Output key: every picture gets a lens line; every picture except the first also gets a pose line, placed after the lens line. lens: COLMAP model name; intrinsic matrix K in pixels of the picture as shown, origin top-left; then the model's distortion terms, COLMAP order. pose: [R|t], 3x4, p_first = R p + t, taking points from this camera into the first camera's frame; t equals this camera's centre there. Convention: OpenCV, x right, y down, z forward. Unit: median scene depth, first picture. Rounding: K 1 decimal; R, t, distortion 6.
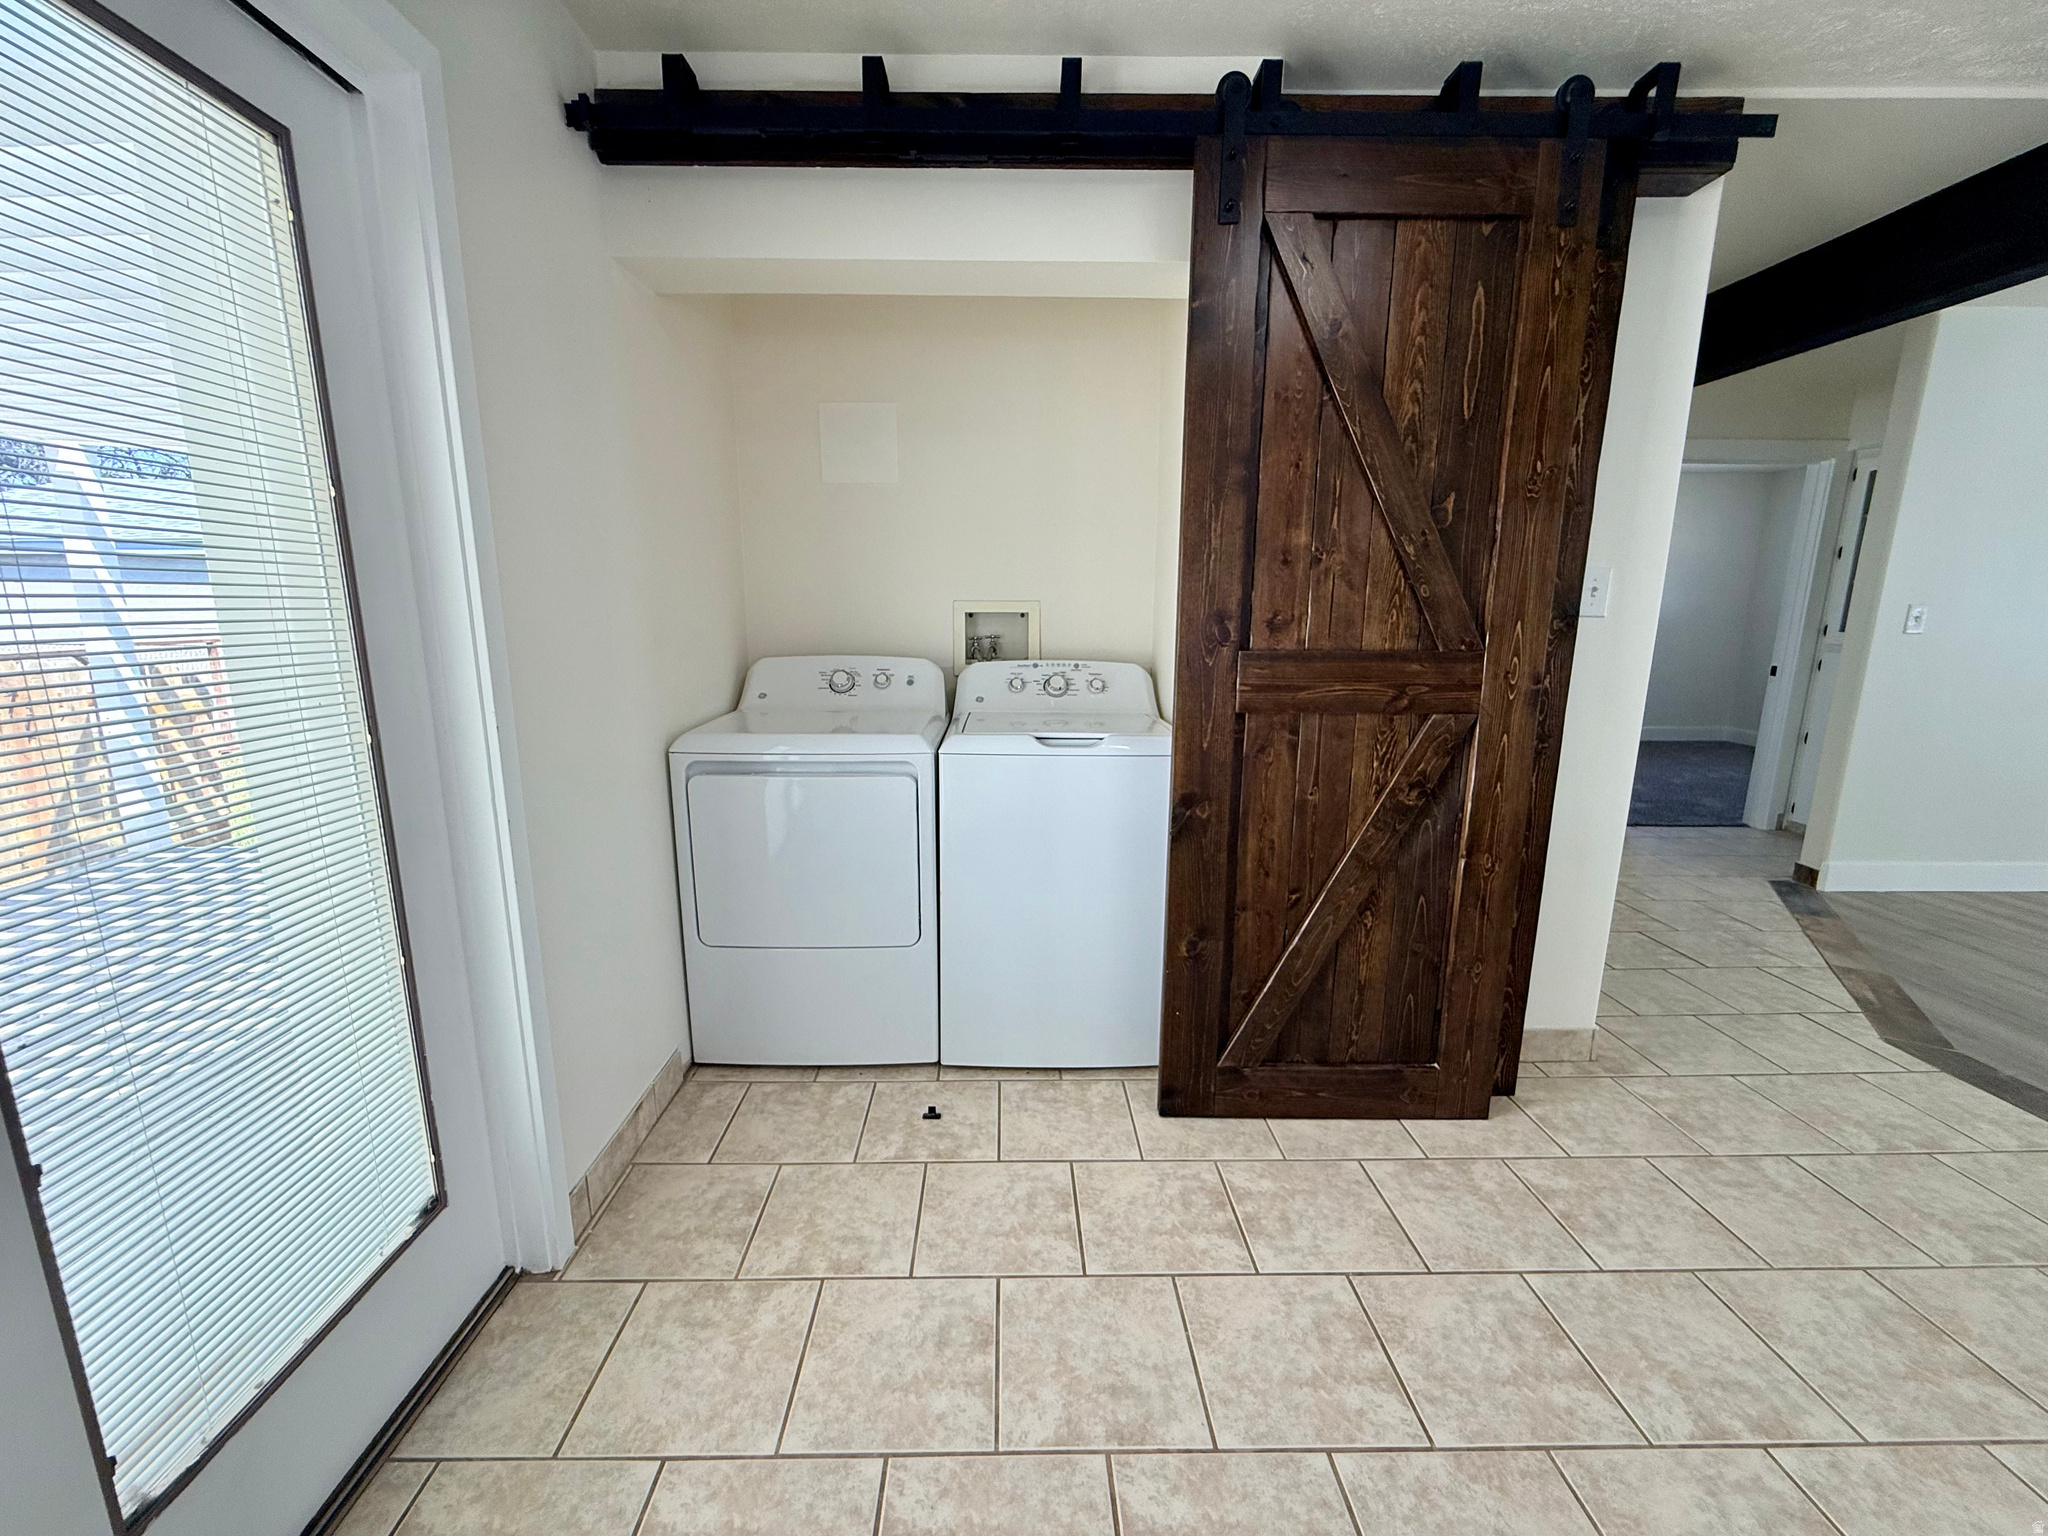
lens RADIAL K [[818.5, 0, 1012.8], [0, 818.5, 770.7], [0, 0, 1]] dist [-0.001612, 0.000425]
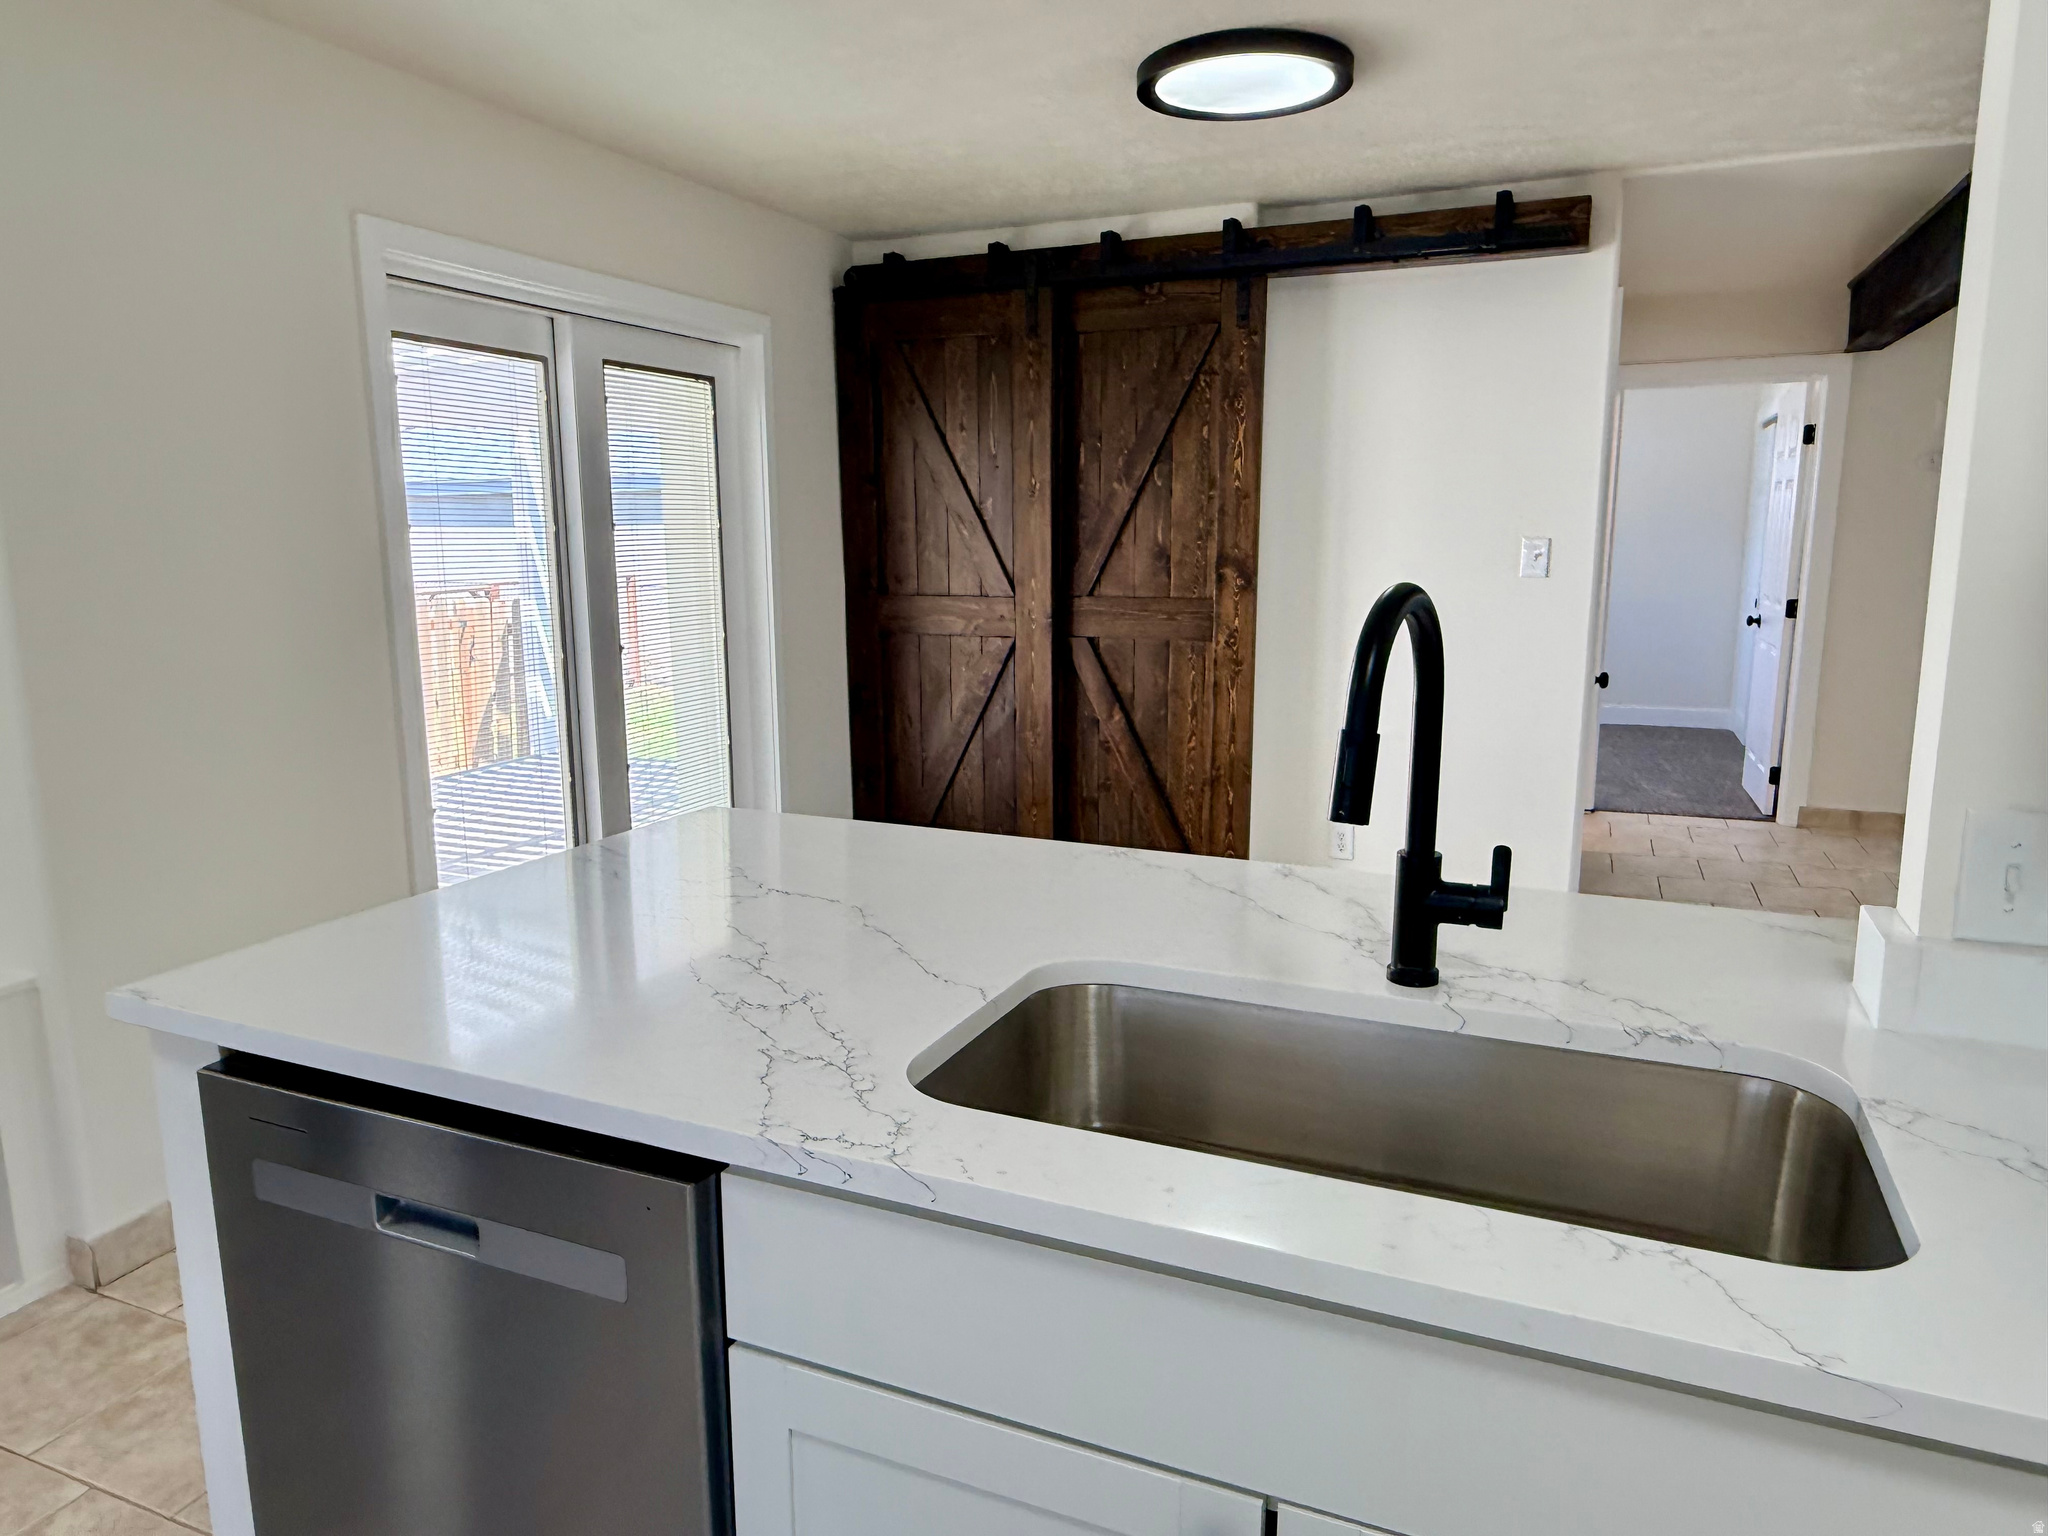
lens RADIAL K [[1329.7, 0, 1026.3], [0, 1329.7, 776.9], [0, 0, 1]] dist [0.004923, -0.001828]
pose [[0.916978, 0.064641, -0.393667, 1.029519], [-0.070383, 0.997520, -0.000149, 0.212580], [0.392681, 0.027844, 0.919253, -1.443907]]
